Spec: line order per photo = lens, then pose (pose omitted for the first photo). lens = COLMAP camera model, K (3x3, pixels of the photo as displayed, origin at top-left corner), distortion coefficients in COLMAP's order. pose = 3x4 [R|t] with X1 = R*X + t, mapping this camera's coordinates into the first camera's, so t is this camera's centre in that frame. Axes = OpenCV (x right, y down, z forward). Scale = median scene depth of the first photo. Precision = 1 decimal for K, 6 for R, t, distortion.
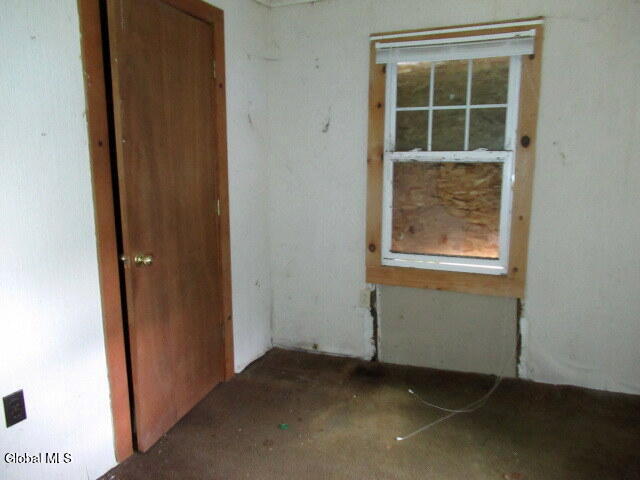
lens RADIAL K [[499.0, 0, 319.3], [0, 499.0, 239.1], [0, 0, 1]] dist [0.006219, -0.017870]
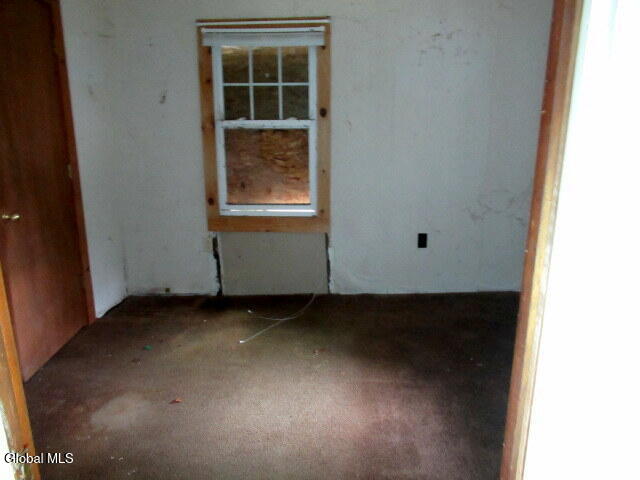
lens RADIAL K [[499.0, 0, 318.3], [0, 499.0, 239.1], [0, 0, 1]] dist [0.006219, -0.017870]
pose [[0.949970, -0.075569, 0.303062, -0.022034], [0.055382, 0.995669, 0.074674, 0.035702], [-0.307392, -0.054154, 0.950041, -0.249628]]
